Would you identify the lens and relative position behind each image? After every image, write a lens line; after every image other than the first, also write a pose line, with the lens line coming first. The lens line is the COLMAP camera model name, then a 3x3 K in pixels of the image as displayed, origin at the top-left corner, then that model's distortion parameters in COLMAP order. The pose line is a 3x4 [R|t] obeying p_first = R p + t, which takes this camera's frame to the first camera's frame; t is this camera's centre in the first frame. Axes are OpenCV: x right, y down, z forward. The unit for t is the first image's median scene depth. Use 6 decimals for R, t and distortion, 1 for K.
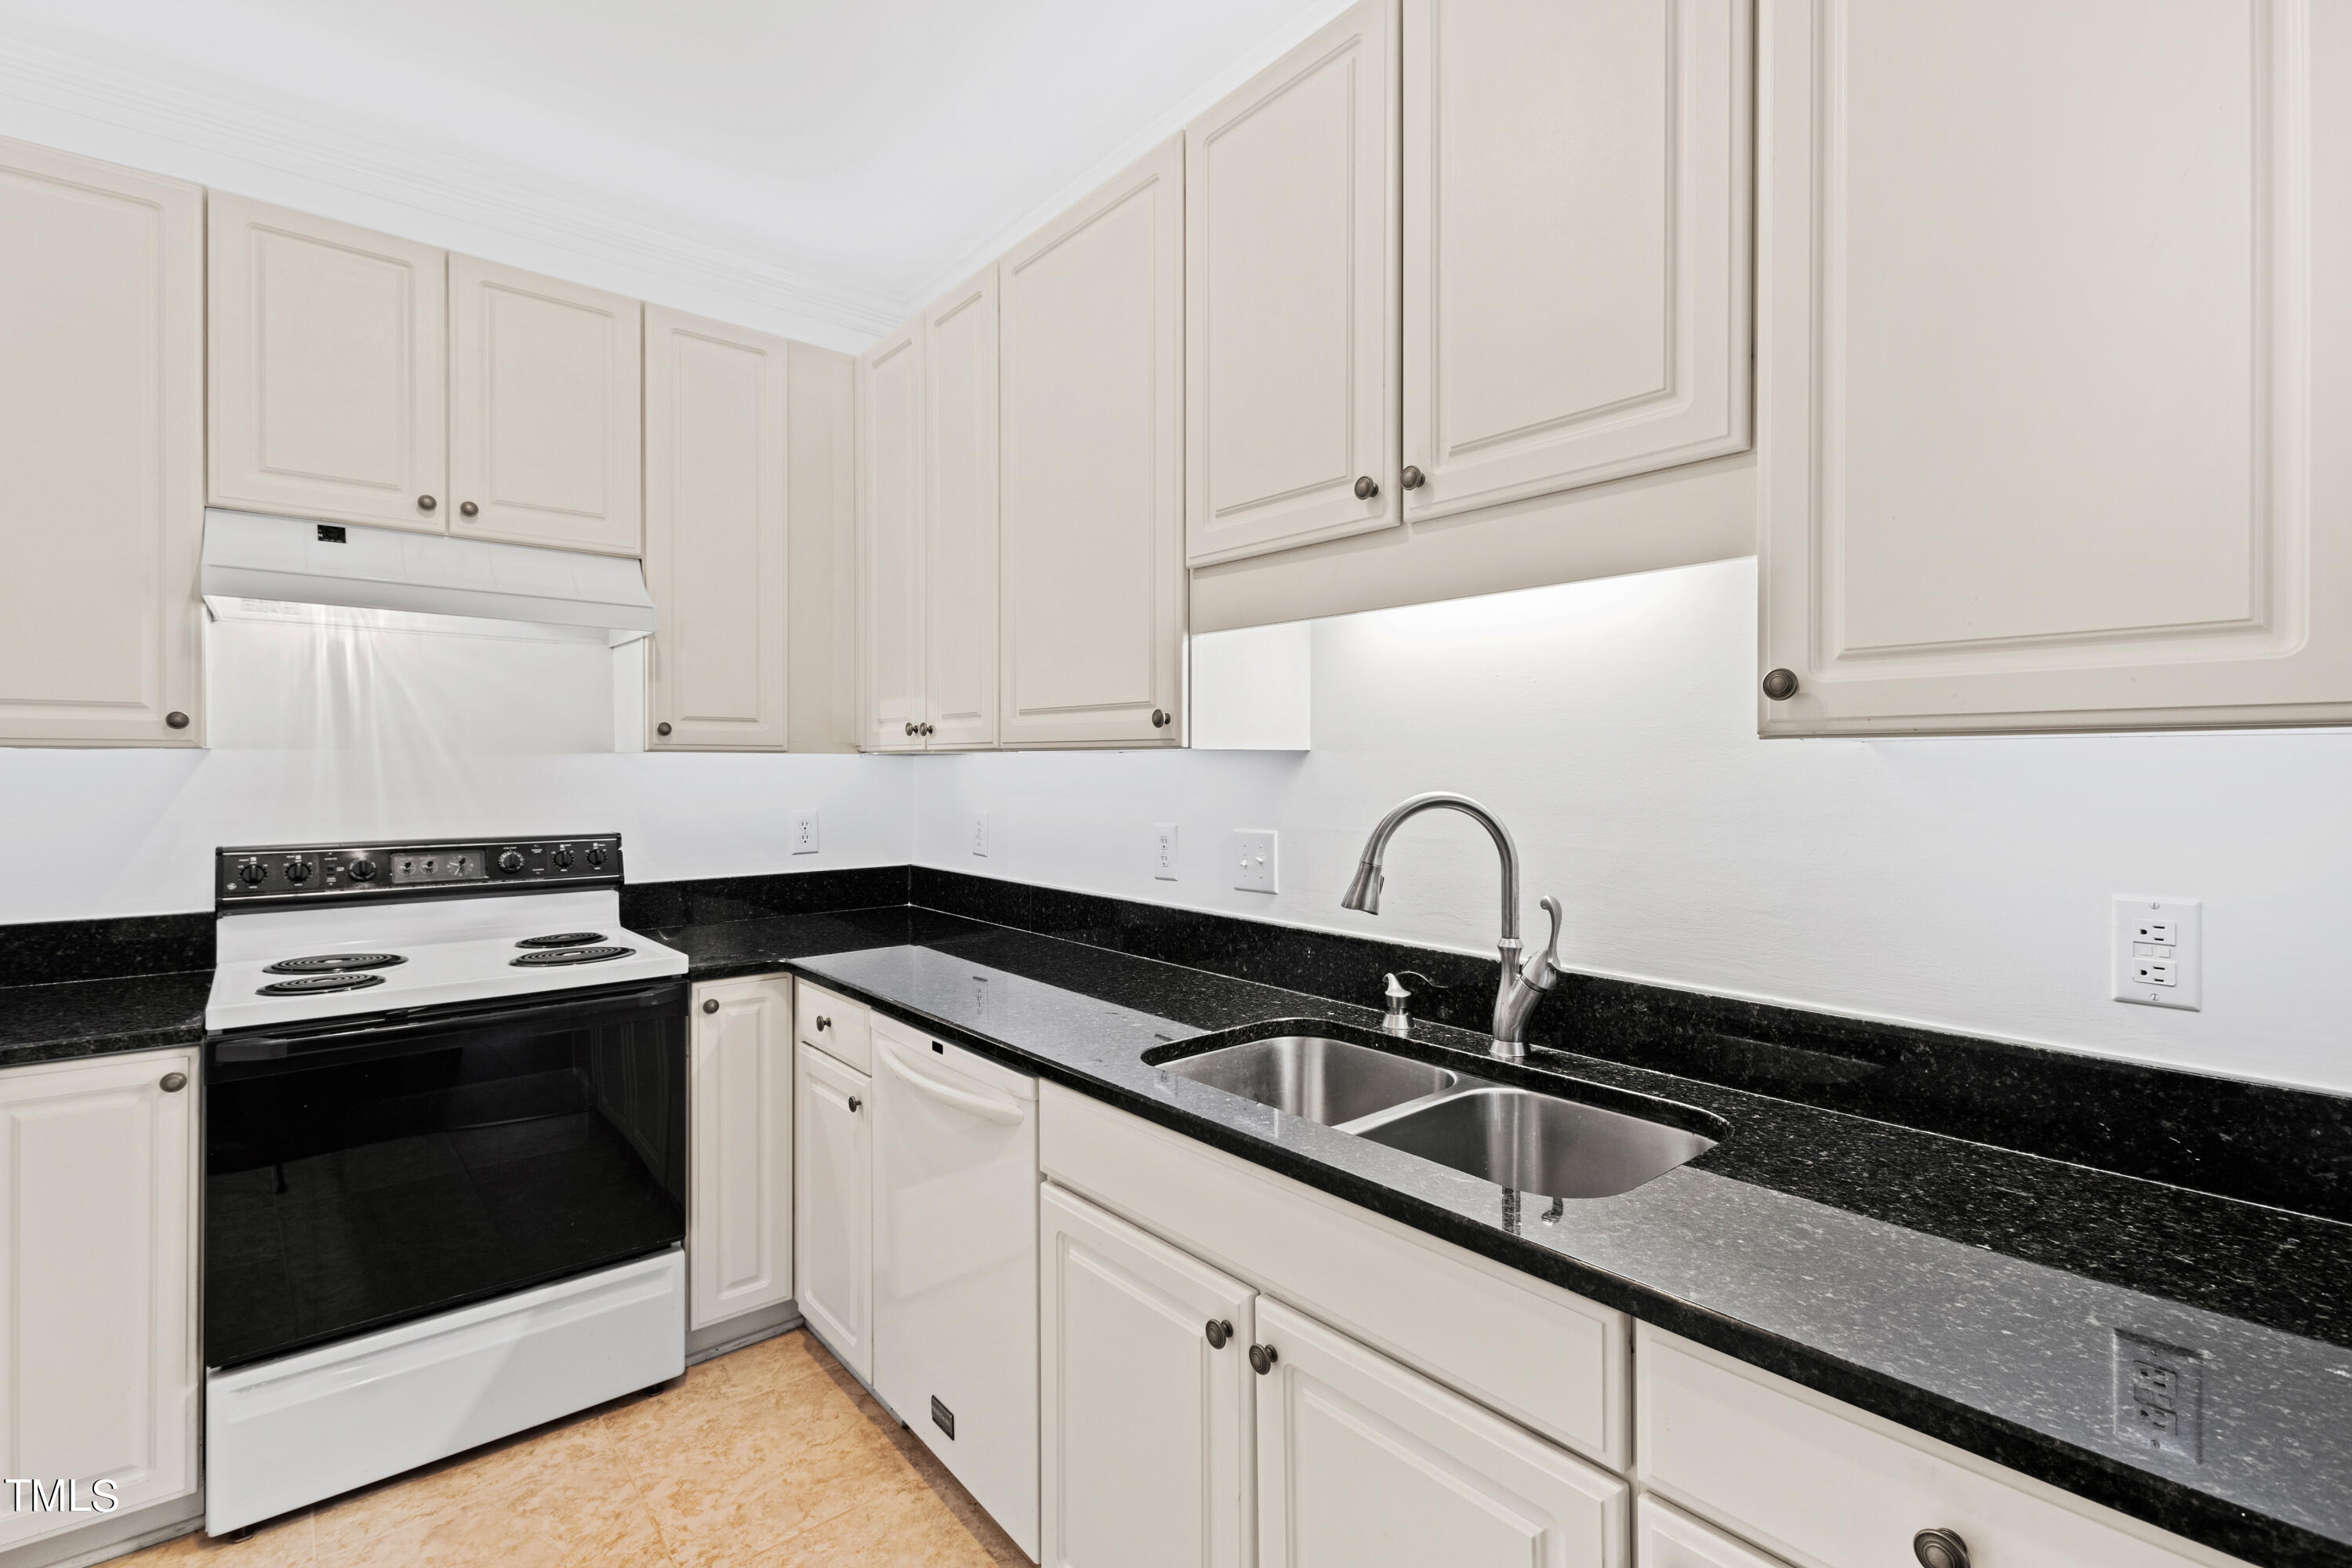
lens RADIAL K [[1072.5, 0, 1167.2], [0, 1072.5, 757.2], [0, 0, 1]] dist [0.018329, -0.000061]
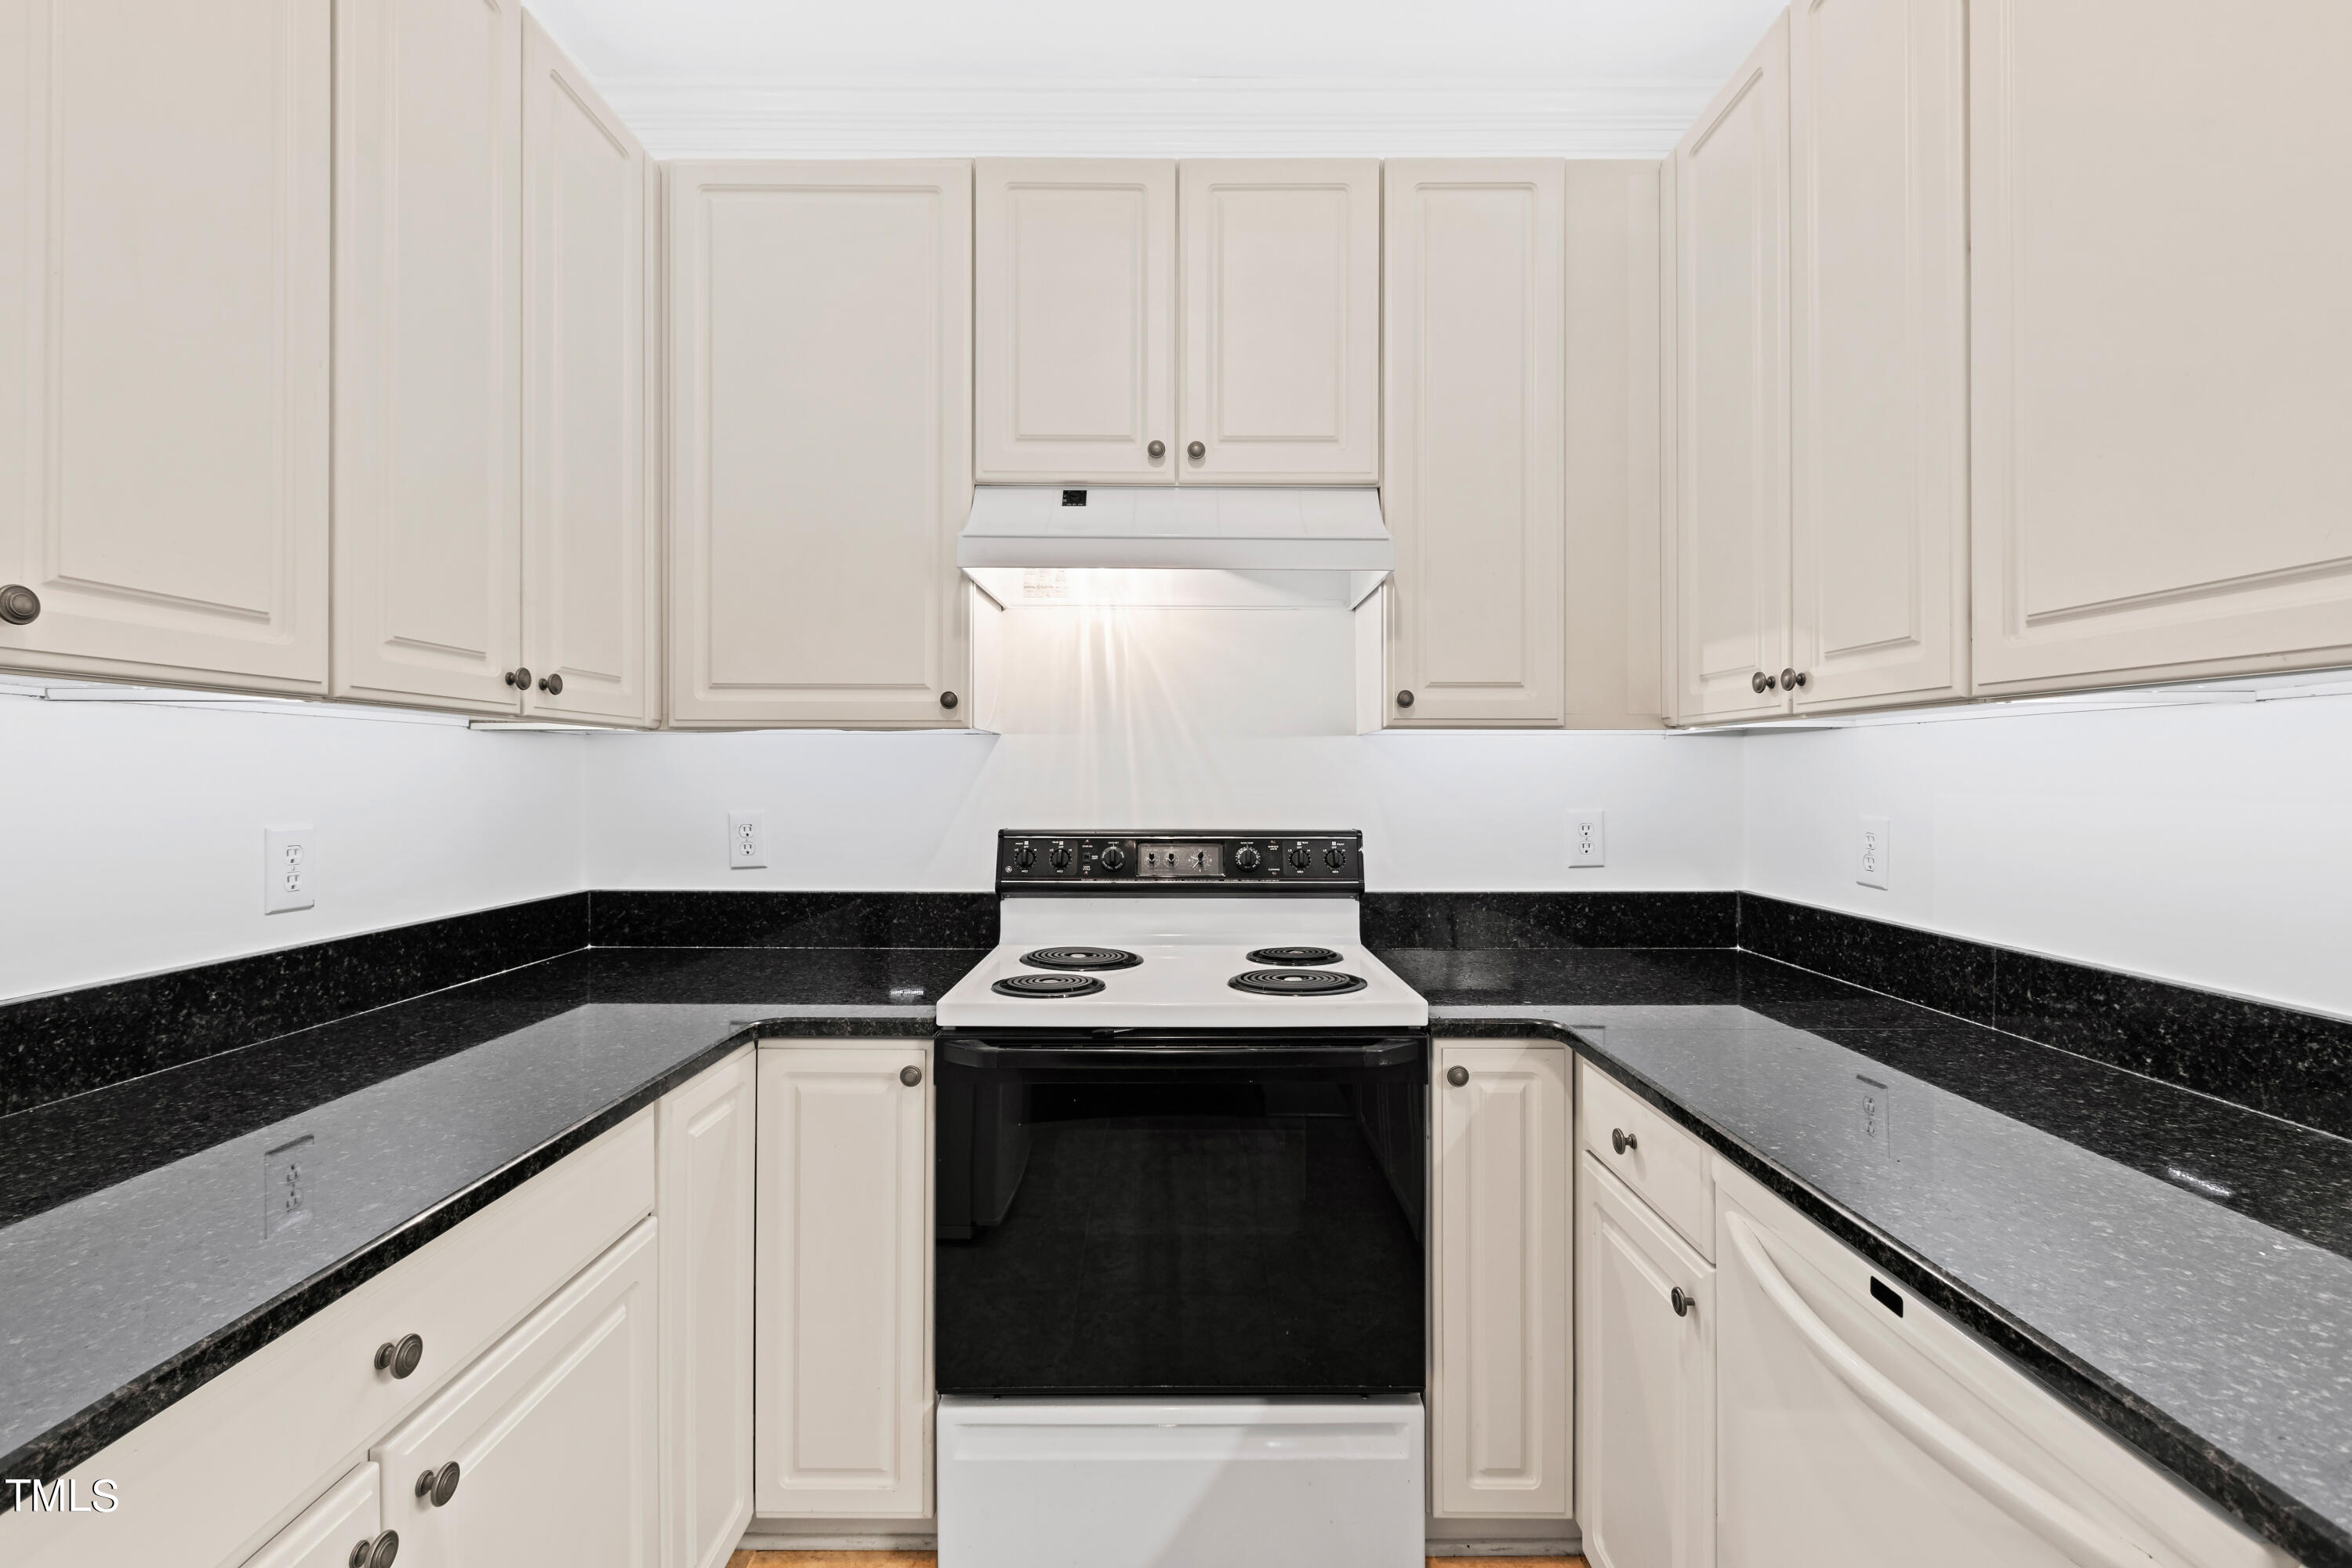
lens RADIAL K [[995.8, 0, 1176.6], [0, 995.8, 791.4], [0, 0, 1]] dist [-0.002991, -0.000488]
pose [[0.762012, 0.008094, -0.647512, -0.135868], [0.005839, 0.999795, 0.019369, 0.027727], [0.647536, -0.018540, 0.761809, 0.368982]]
